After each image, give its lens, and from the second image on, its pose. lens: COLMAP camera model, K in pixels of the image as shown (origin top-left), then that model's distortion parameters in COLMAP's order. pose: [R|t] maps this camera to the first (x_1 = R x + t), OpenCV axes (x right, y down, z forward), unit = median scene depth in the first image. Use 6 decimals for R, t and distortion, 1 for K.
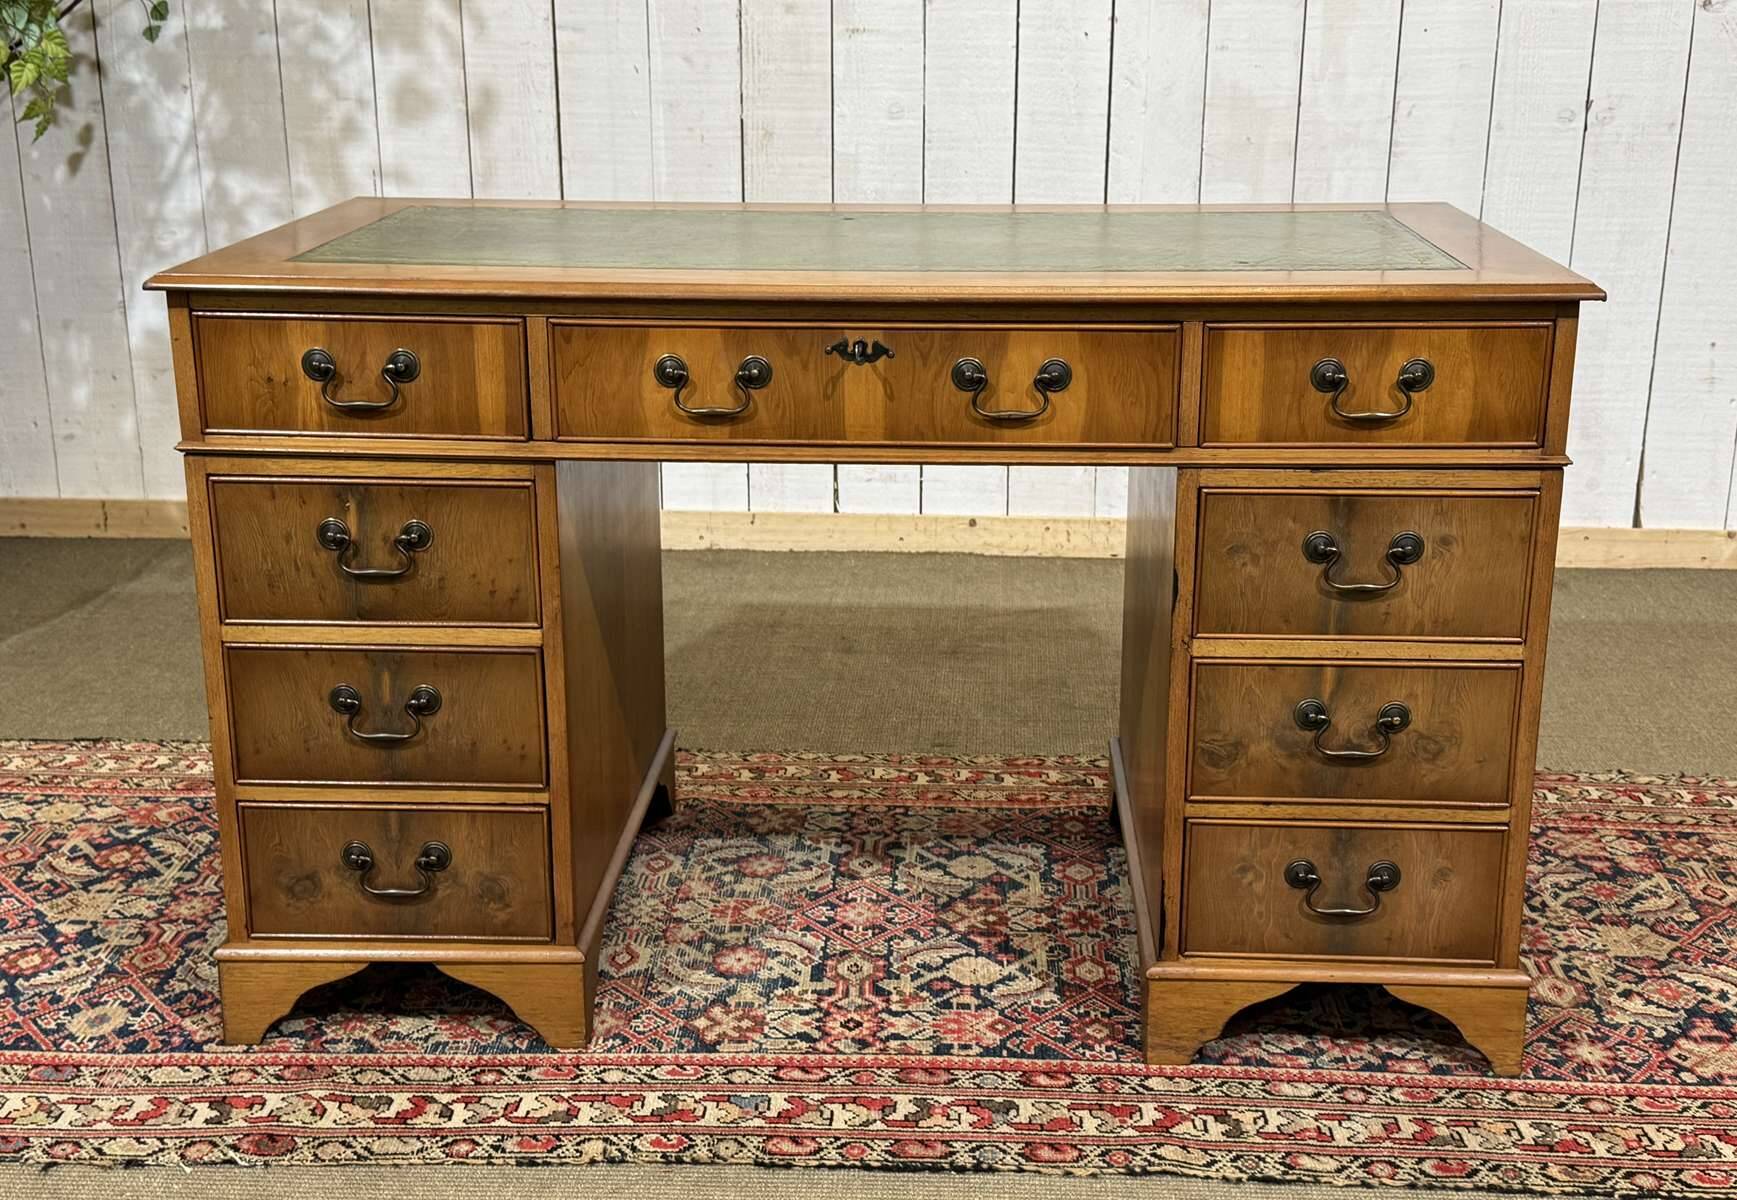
lens RADIAL K [[2131.4, 0, 879.6], [0, 2131.4, 606.2], [0, 0, 1]] dist [0.206338, -0.509792]
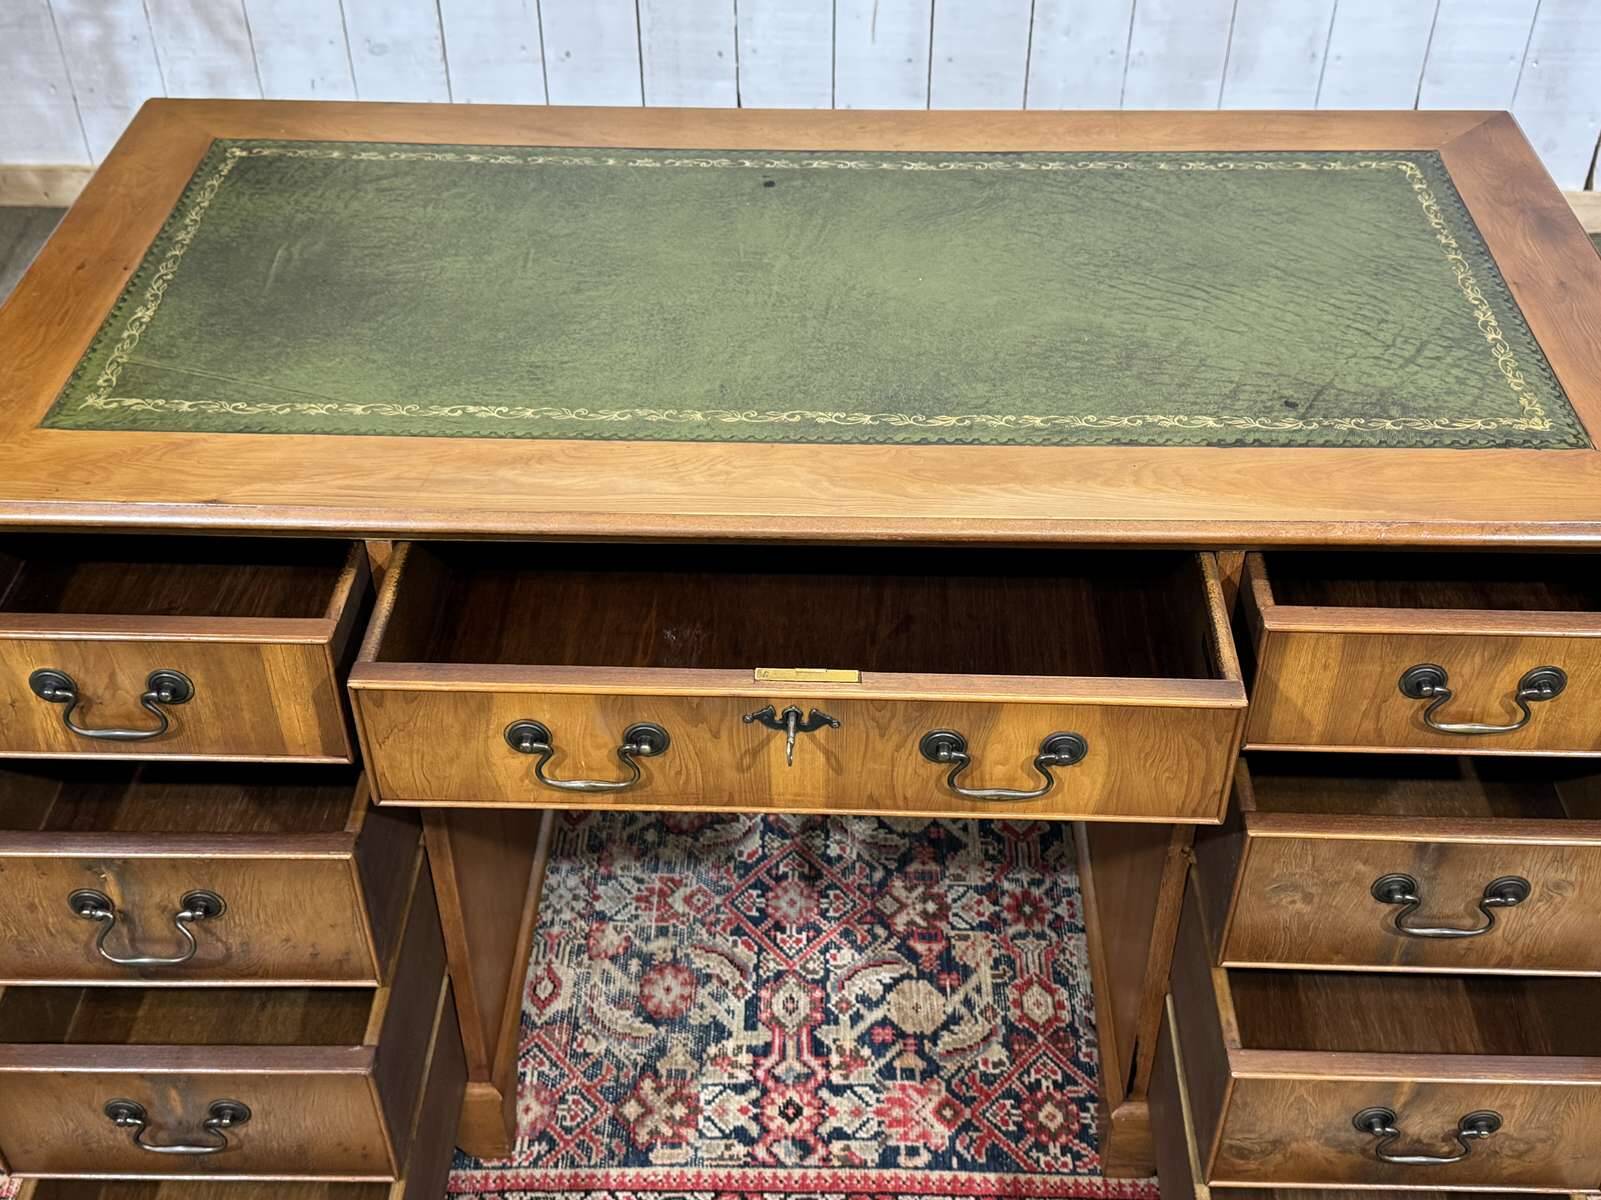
lens RADIAL K [[1807.0, 0, 808.0], [0, 1807.0, 603.7], [0, 0, 1]] dist [0.214572, -0.529240]
pose [[0.999690, -0.017232, 0.017991, -0.015961], [0.008969, 0.922699, 0.385416, -0.318258], [-0.023242, -0.385135, 0.922567, 0.337376]]
